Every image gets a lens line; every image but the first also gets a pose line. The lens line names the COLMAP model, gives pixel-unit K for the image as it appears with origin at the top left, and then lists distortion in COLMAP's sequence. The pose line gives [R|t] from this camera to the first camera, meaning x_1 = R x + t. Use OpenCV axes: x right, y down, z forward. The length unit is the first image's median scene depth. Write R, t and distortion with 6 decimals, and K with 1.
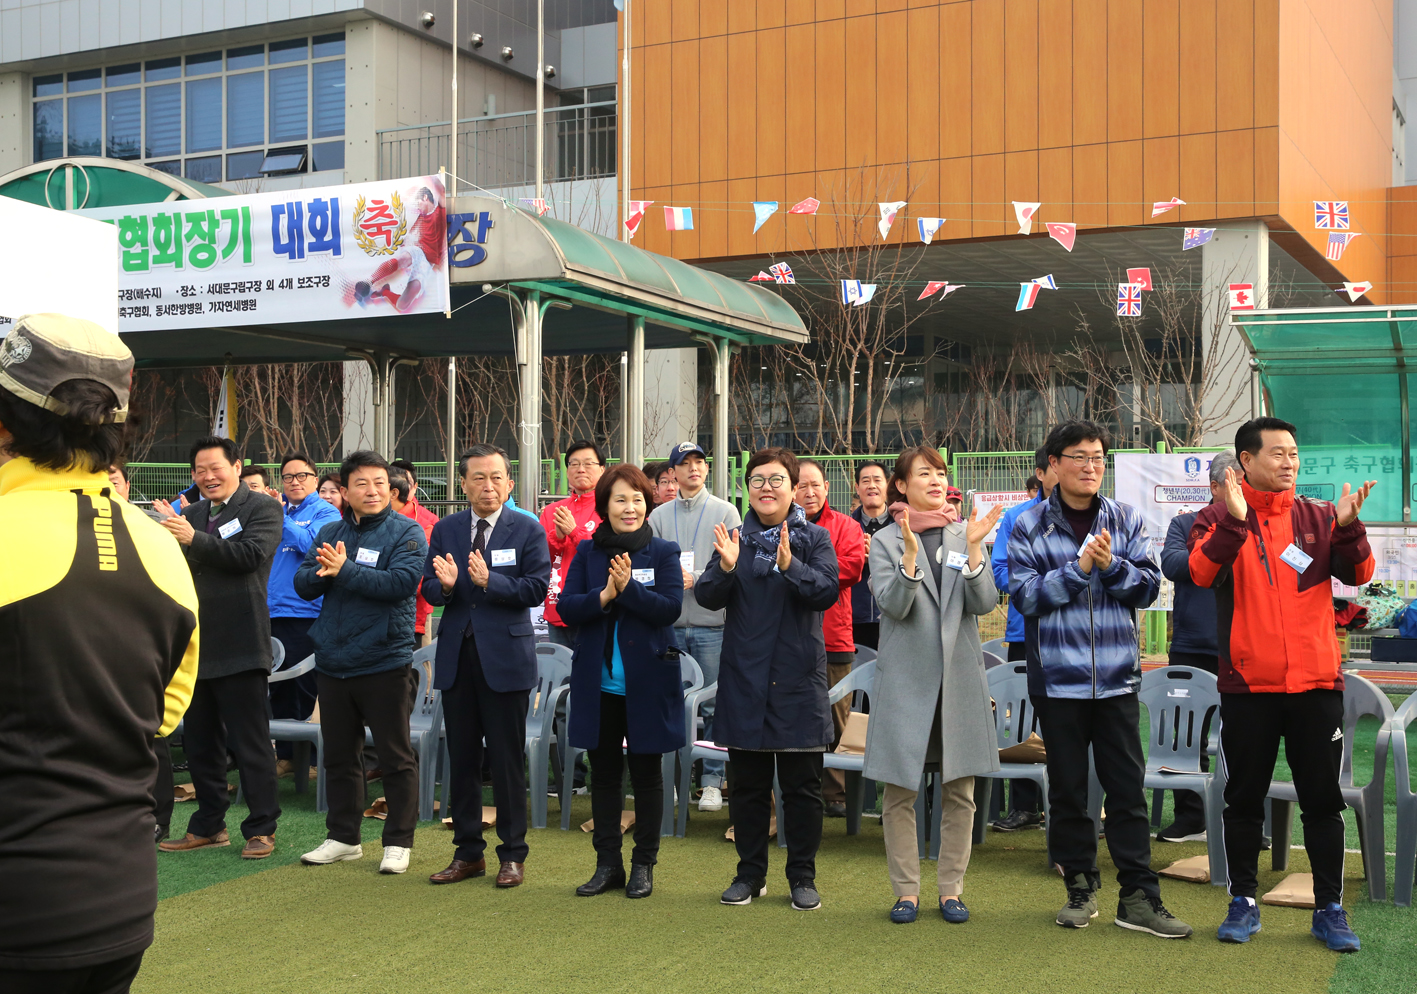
lens RADIAL K [[1670.3, 0, 712.4], [0, 1670.3, 416.5], [0, 0, 1]] dist [0.121439, -0.009576]
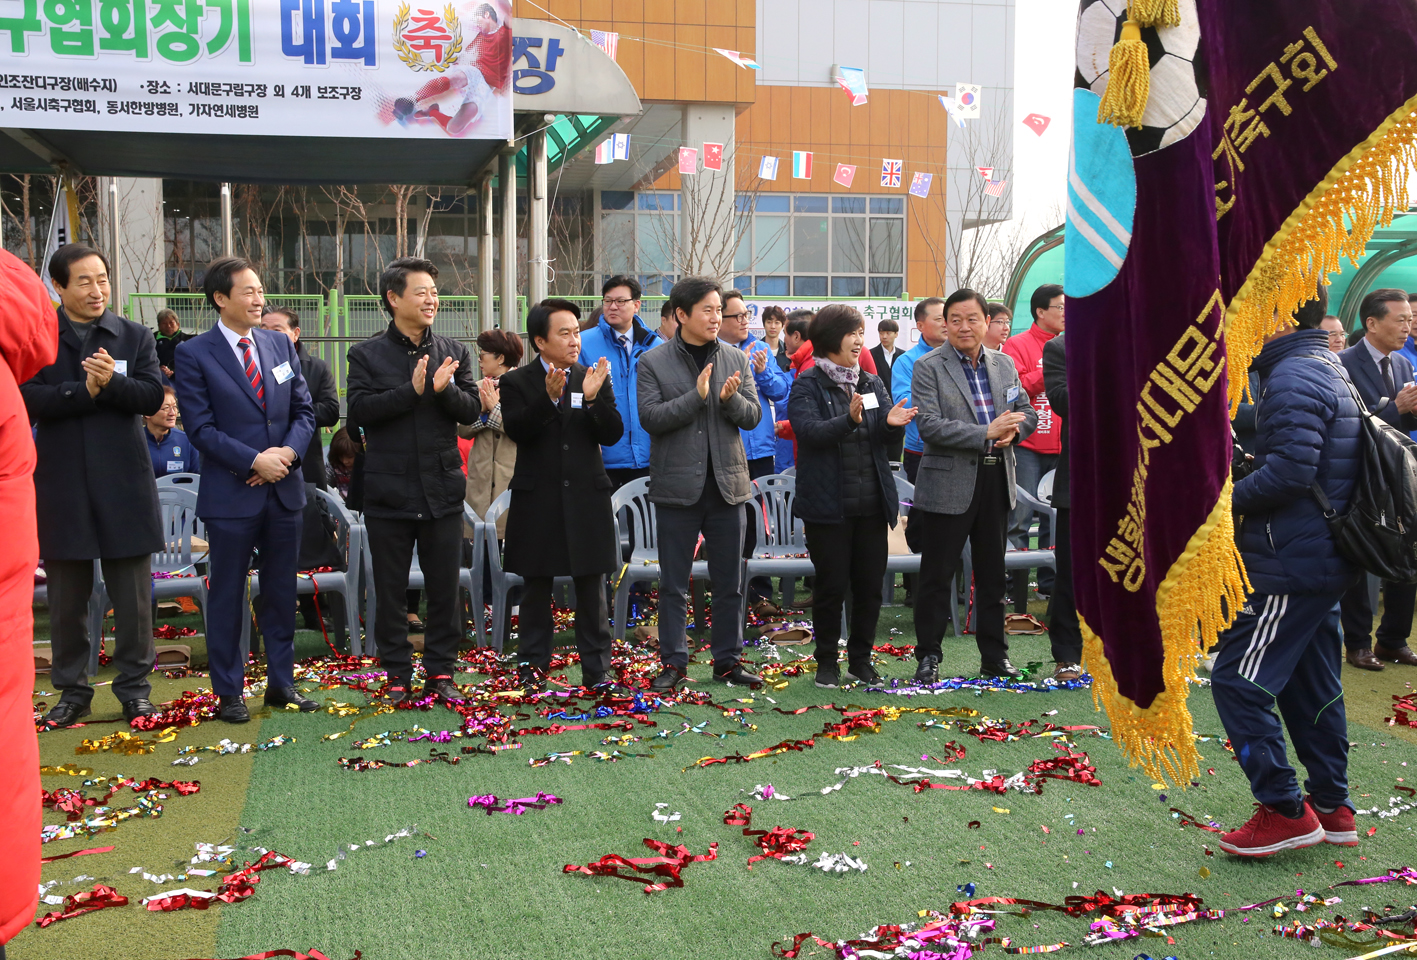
lens RADIAL K [[1488.6, 0, 708.5], [0, 1488.6, 480.0], [0, 0, 1]] dist [-0.036808, 0.114315]
pose [[0.791575, -0.054206, 0.608663, -0.575287], [-0.034035, 0.990601, 0.132484, 0.013335], [-0.610123, -0.125587, 0.782290, 0.231902]]
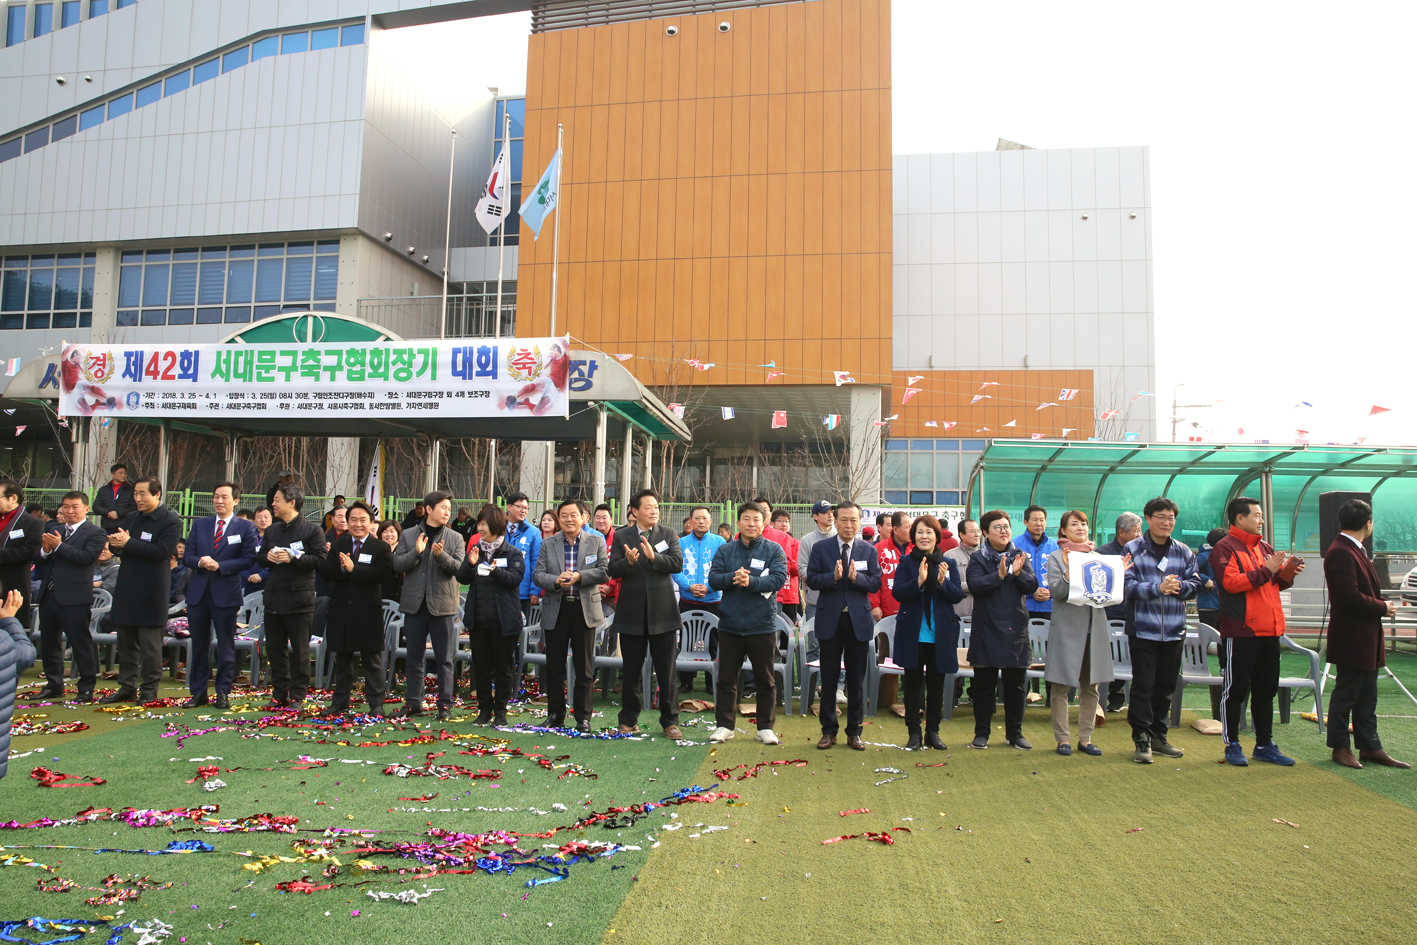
lens RADIAL K [[953.6, 0, 662.5], [0, 953.6, 443.1], [0, 0, 1]] dist [-0.008470, 0.000395]
pose [[0.967453, 0.045081, 0.249003, -0.294475], [-0.036055, 0.998521, -0.040691, 0.001372], [-0.250469, 0.030388, 0.967647, 0.028683]]
